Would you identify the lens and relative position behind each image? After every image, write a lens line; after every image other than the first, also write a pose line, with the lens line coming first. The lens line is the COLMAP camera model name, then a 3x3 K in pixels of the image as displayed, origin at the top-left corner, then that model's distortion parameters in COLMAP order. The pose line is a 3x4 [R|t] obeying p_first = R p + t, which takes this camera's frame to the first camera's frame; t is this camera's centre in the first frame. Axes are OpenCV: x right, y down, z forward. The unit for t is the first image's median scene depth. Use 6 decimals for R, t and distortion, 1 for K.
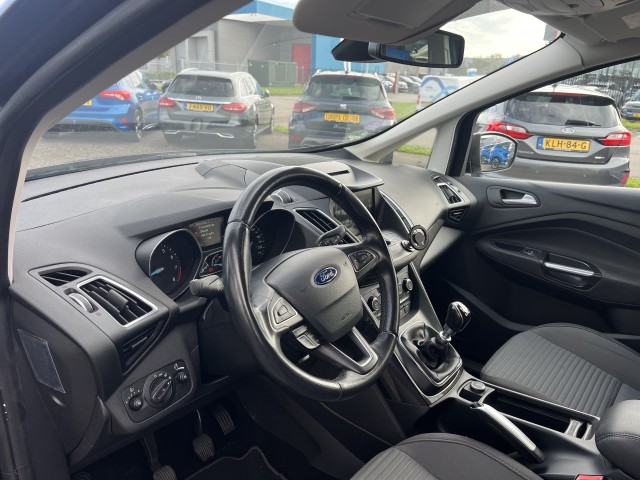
lens RADIAL K [[480.0, 0, 315.9], [0, 480.0, 237.3], [0, 0, 1]] dist [0.021319, -0.042537]
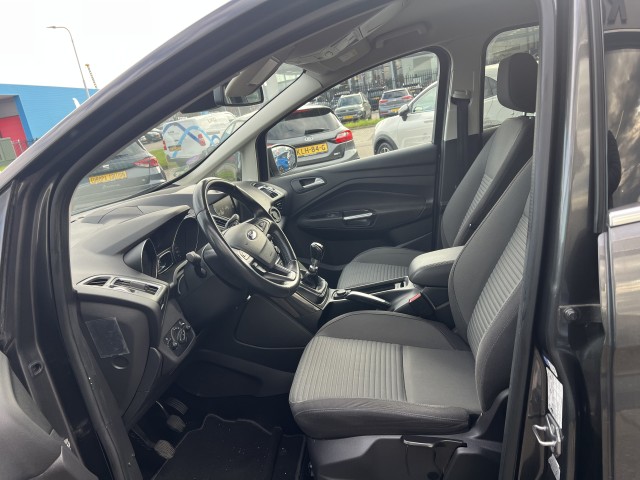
lens RADIAL K [[480.0, 0, 322.9], [0, 480.0, 242.8], [0, 0, 1]] dist [0.021319, -0.042537]
pose [[0.840190, -0.311209, 0.444106, -0.259775], [0.340771, 0.940042, 0.014045, 0.083698], [-0.421849, 0.139537, 0.895864, -0.290799]]
